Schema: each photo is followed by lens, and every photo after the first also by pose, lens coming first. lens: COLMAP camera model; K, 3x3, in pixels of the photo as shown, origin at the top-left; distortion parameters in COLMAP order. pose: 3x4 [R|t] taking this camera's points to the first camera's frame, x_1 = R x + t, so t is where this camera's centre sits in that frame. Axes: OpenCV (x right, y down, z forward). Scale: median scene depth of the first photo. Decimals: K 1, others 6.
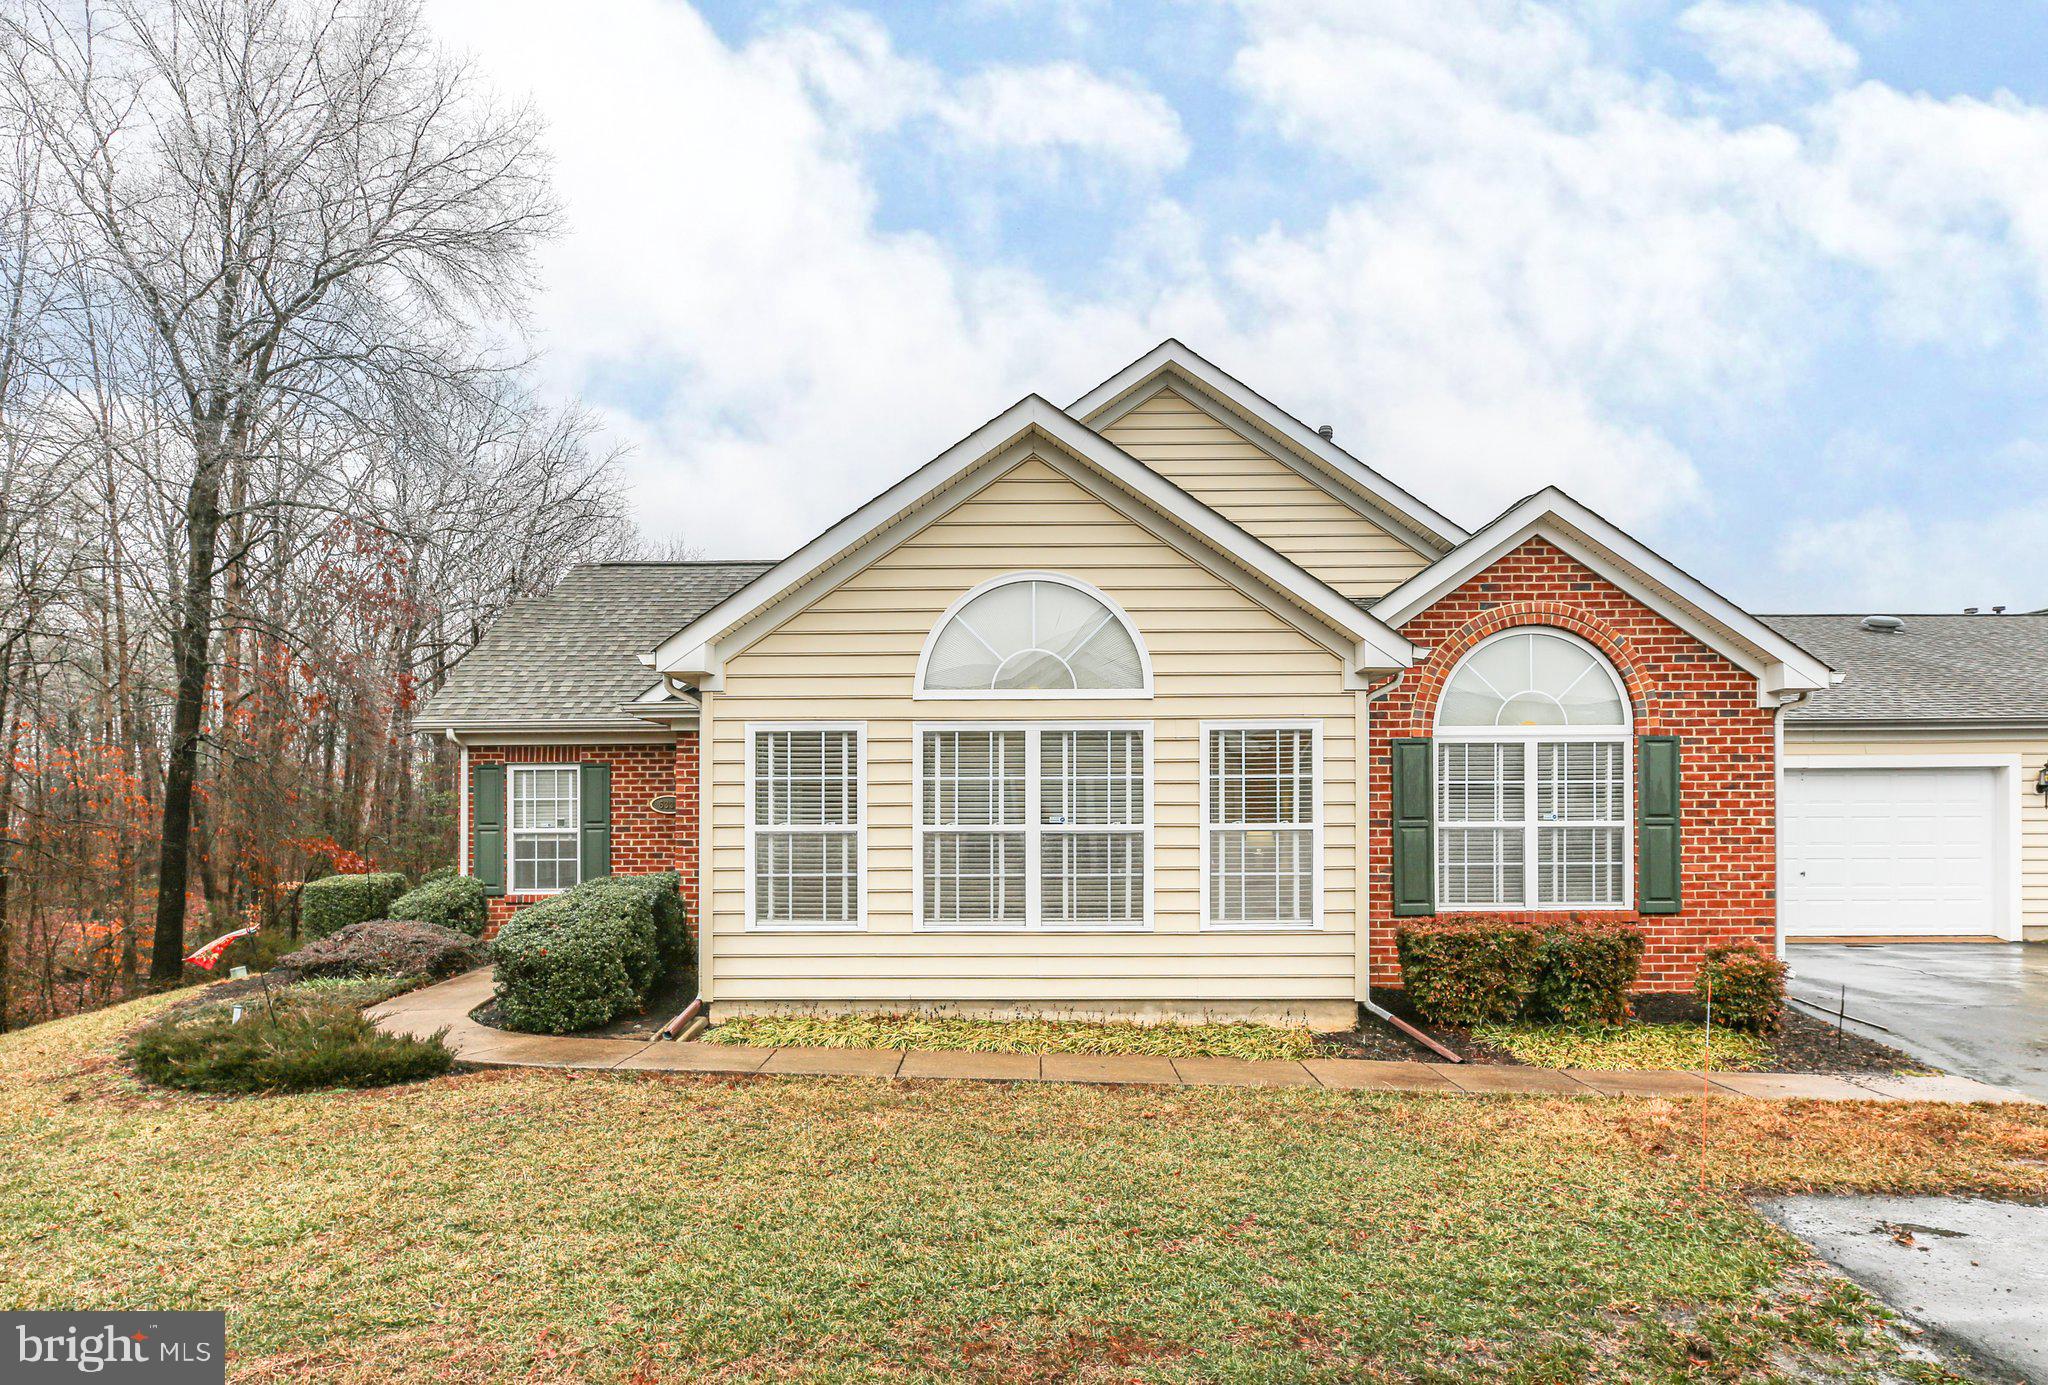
lens RADIAL K [[1315.6, 0, 1024.0], [0, 1315.6, 789.3], [0, 0, 1]] dist [0.002969, 0.000330]
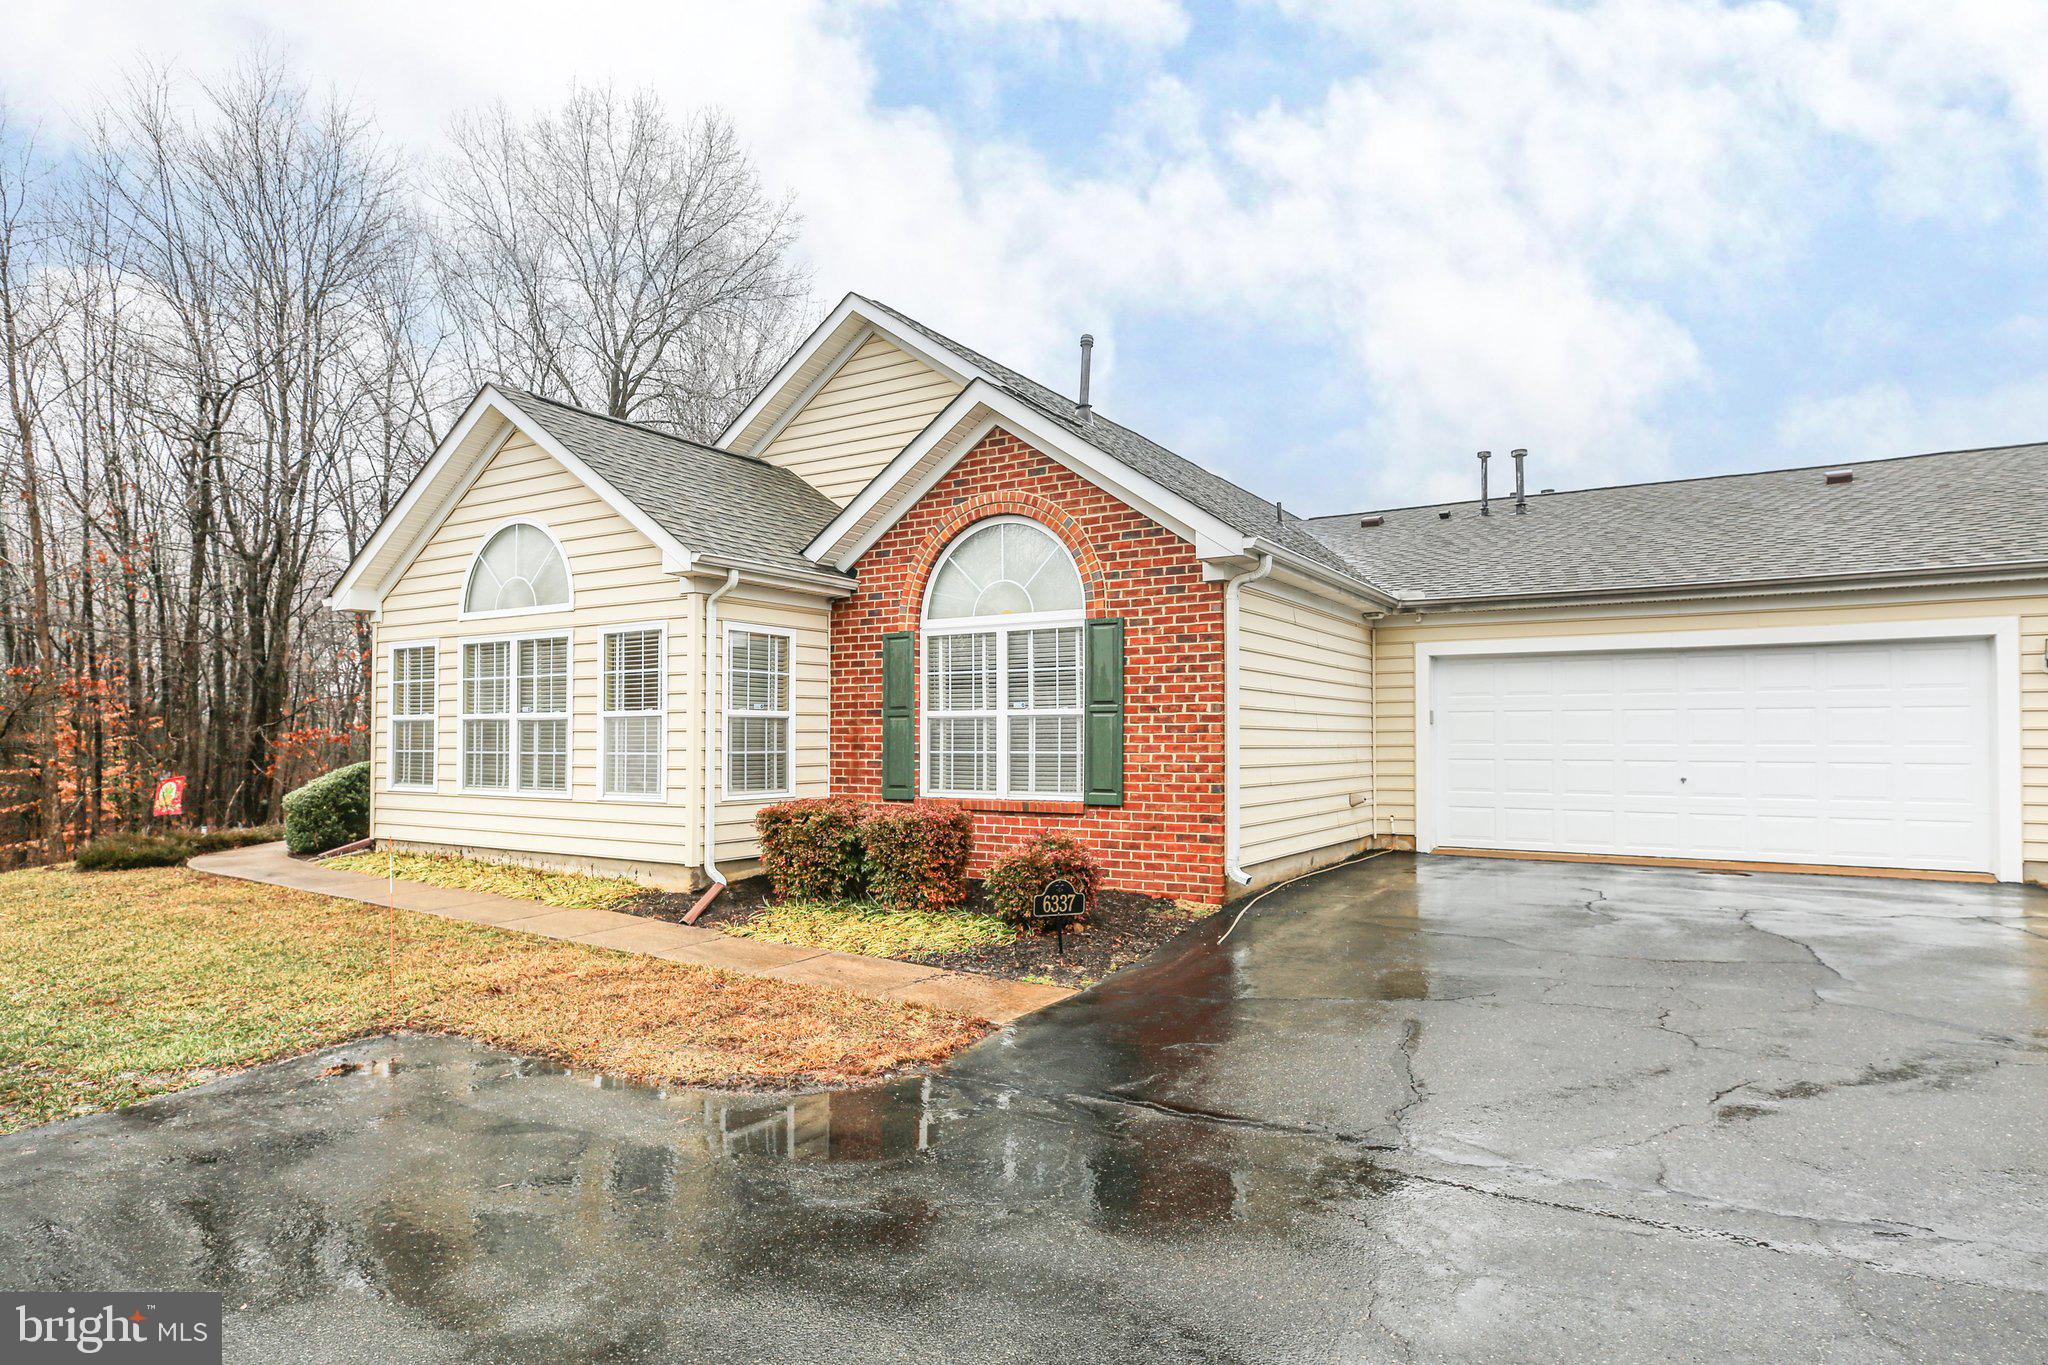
lens RADIAL K [[1161.0, 0, 1032.9], [0, 1161.0, 684.7], [0, 0, 1]] dist [0.013459, -0.000724]
pose [[0.846992, -0.021240, -0.531181, 0.880977], [0.010282, 0.999669, -0.023578, 0.026293], [0.531506, 0.014509, 0.846930, 0.263567]]
